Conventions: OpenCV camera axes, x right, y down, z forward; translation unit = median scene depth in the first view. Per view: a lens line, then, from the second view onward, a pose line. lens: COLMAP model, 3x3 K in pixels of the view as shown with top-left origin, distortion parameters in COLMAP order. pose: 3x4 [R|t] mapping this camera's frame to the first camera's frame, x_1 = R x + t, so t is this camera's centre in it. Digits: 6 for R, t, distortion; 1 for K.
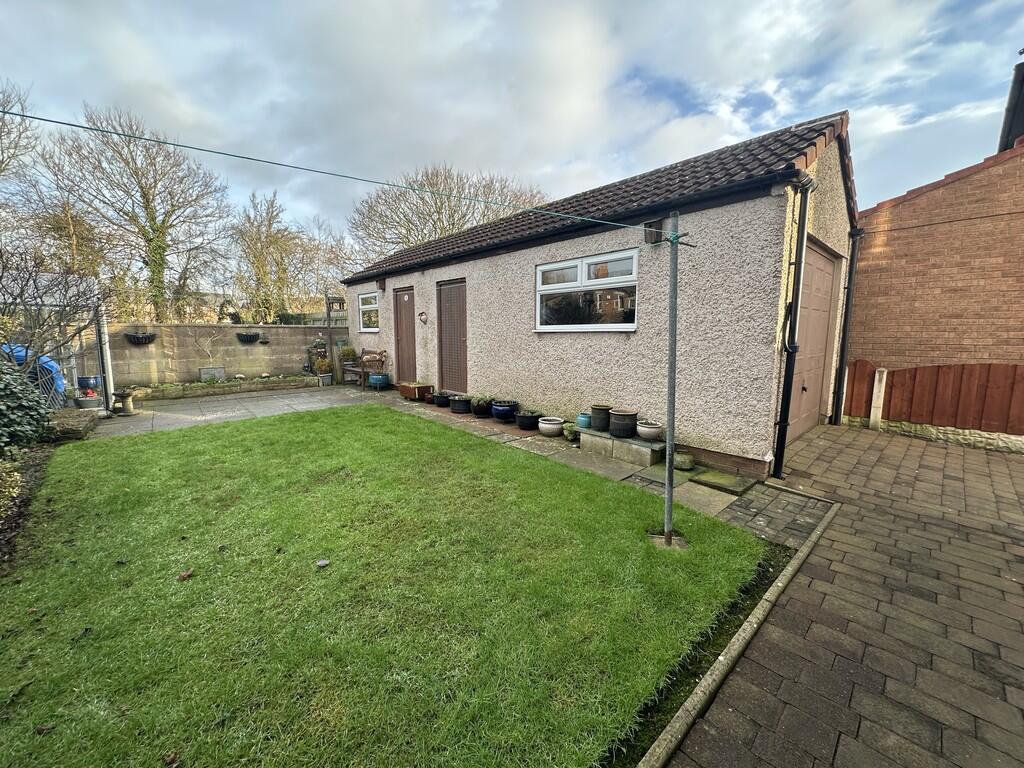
lens RADIAL K [[407.3, 0, 512.0], [0, 407.3, 384.0], [0, 0, 1]] dist [-0.001133, -0.000449]
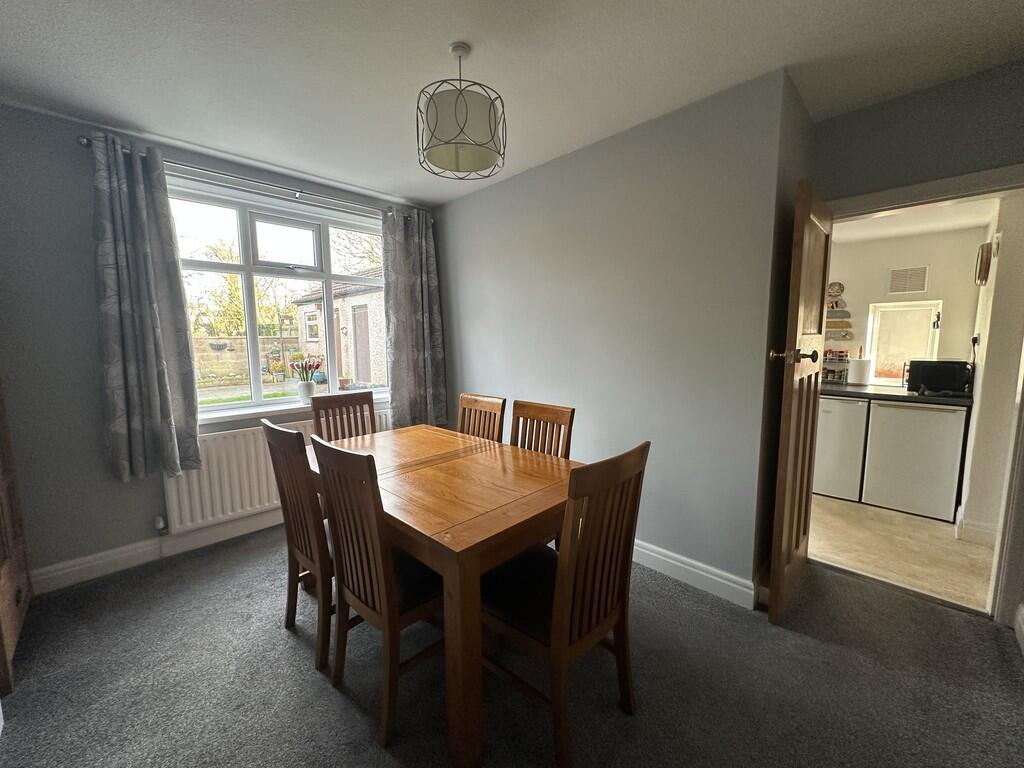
lens RADIAL K [[407.3, 0, 512.0], [0, 407.3, 384.0], [0, 0, 1]] dist [-0.001133, -0.000449]
pose [[0.999127, -0.014577, 0.039152, 0.246827], [0.015142, 0.999785, -0.014160, 0.041155], [-0.038937, 0.014741, 0.999133, -0.350859]]
